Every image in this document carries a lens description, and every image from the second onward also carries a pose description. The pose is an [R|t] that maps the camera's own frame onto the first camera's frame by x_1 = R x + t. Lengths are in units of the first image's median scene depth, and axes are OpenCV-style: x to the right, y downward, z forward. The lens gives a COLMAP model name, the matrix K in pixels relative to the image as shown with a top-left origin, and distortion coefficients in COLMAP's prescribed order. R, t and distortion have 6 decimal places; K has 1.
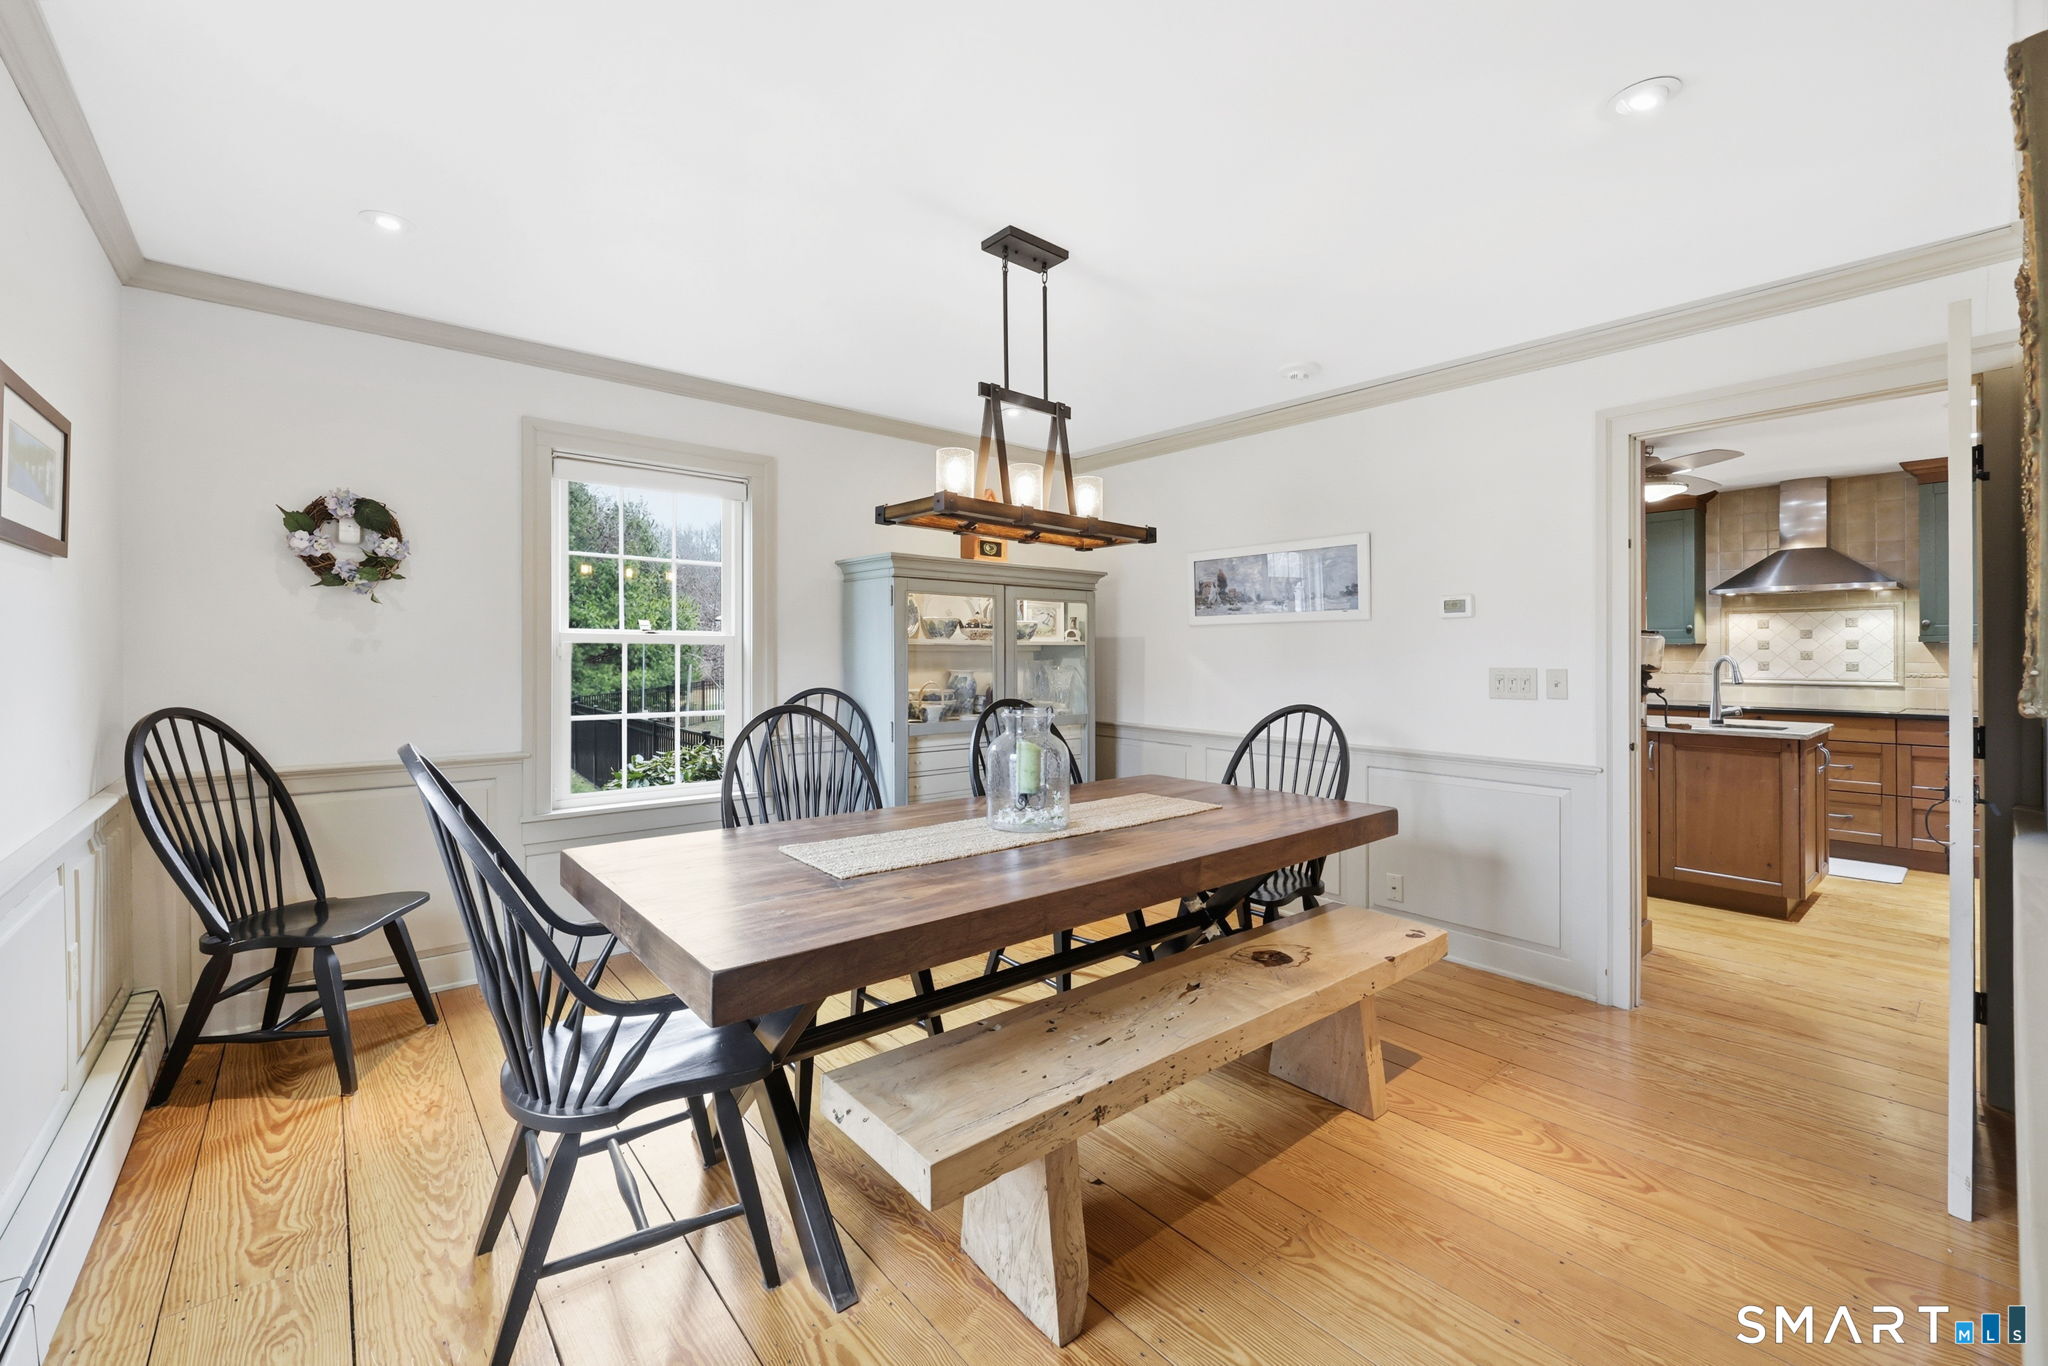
lens RADIAL K [[838.8, 0, 1020.6], [0, 838.8, 666.8], [0, 0, 1]] dist [0.000889, 0.000060]
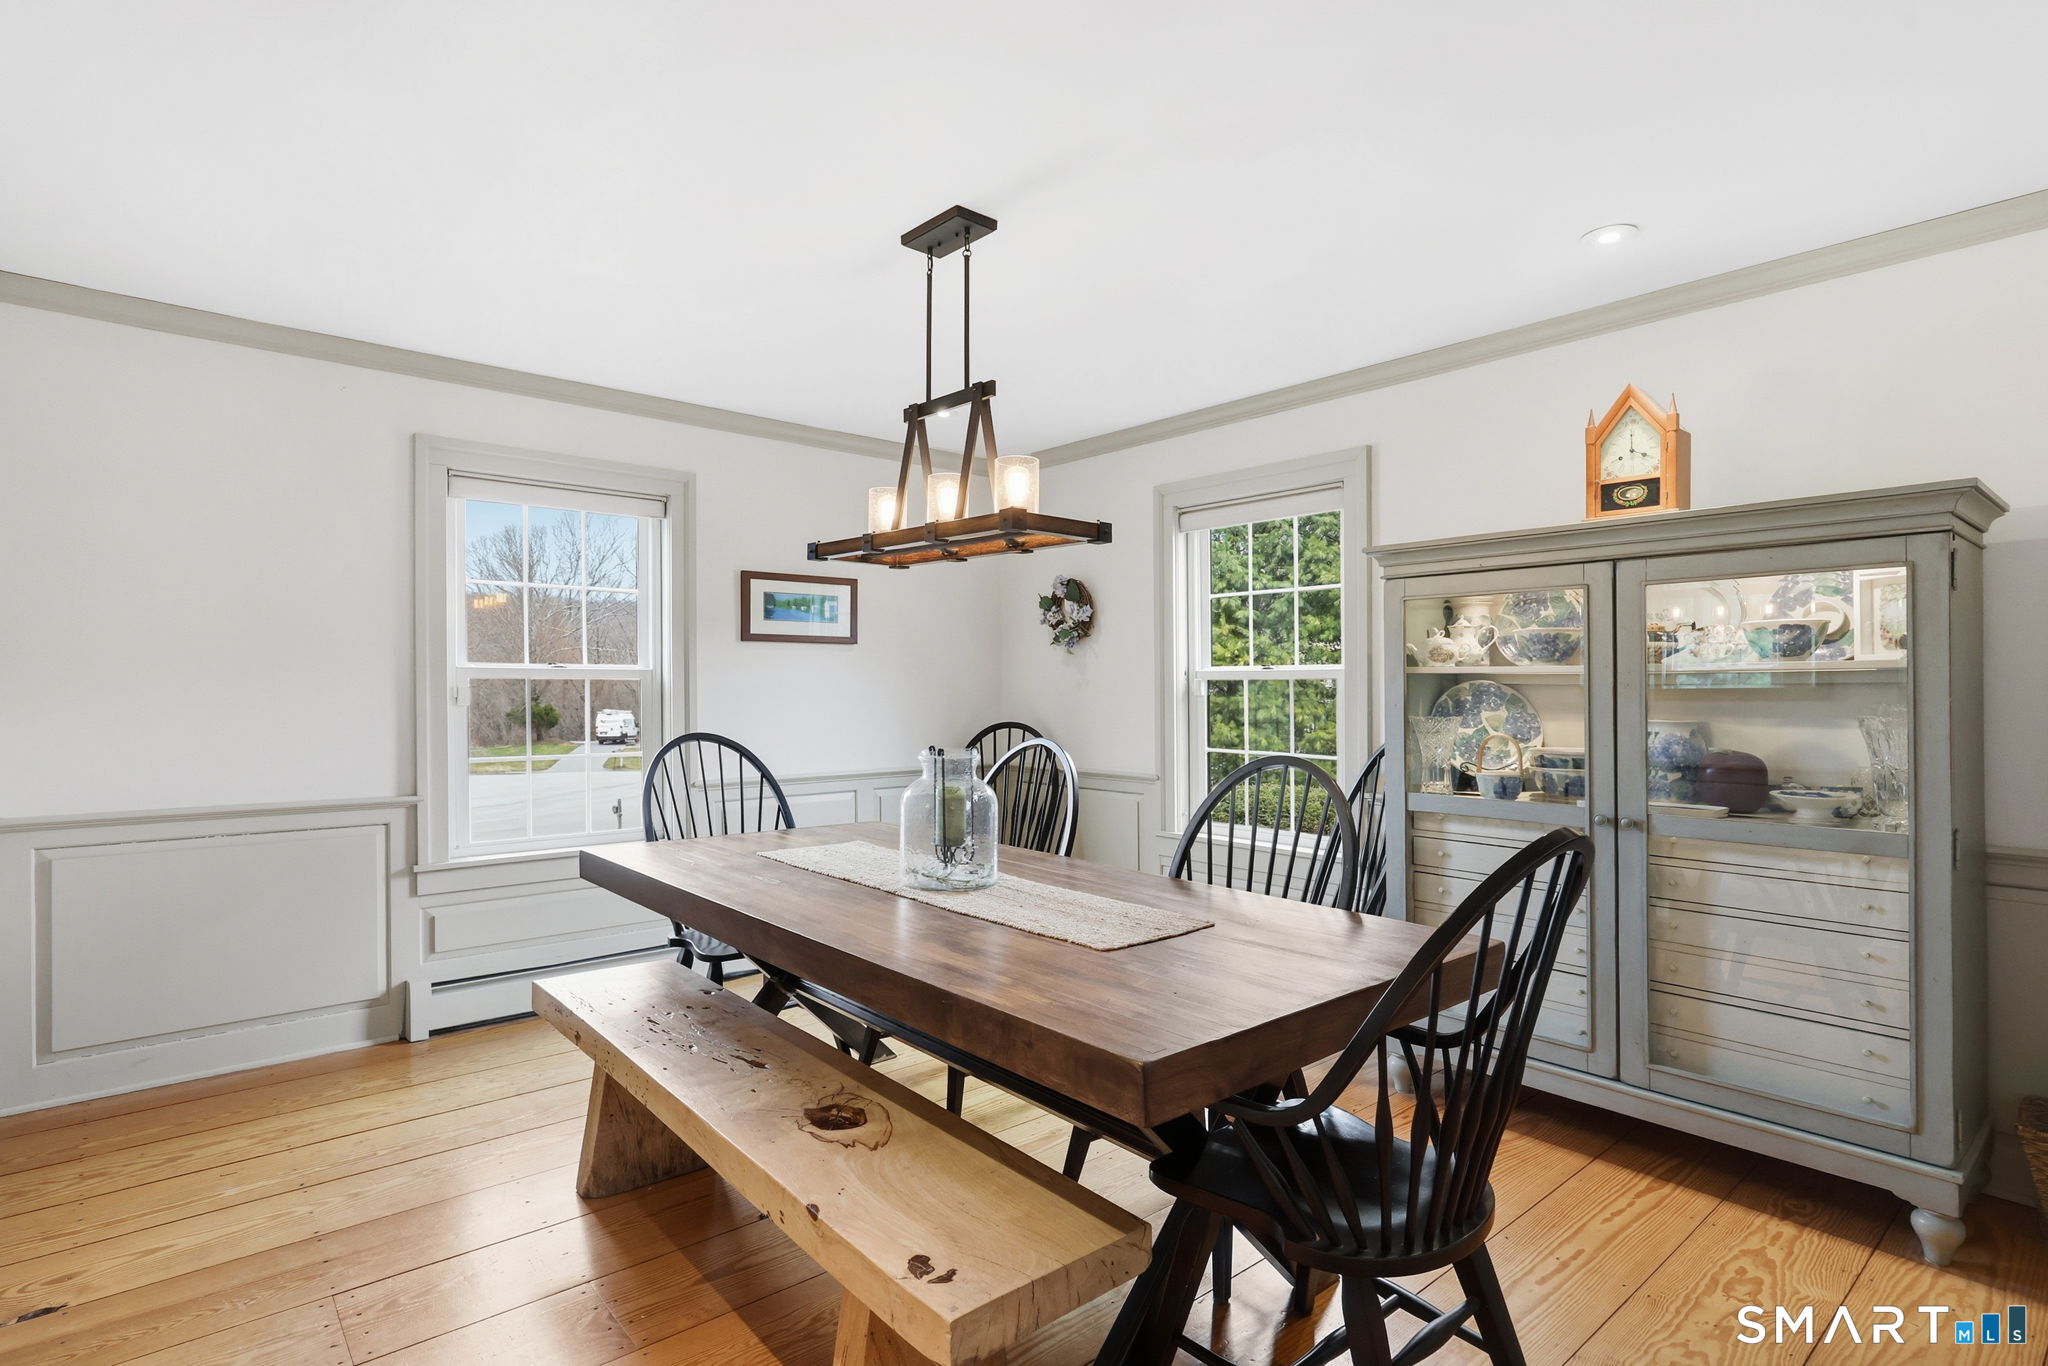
lens RADIAL K [[977.0, 0, 1028.3], [0, 977.0, 695.0], [0, 0, 1]] dist [-0.000743, -0.000188]
pose [[0.029762, -0.000800, -0.999557, 1.031923], [-0.017175, 0.999852, -0.001312, -0.005082], [0.999409, 0.017206, 0.029744, 1.043249]]
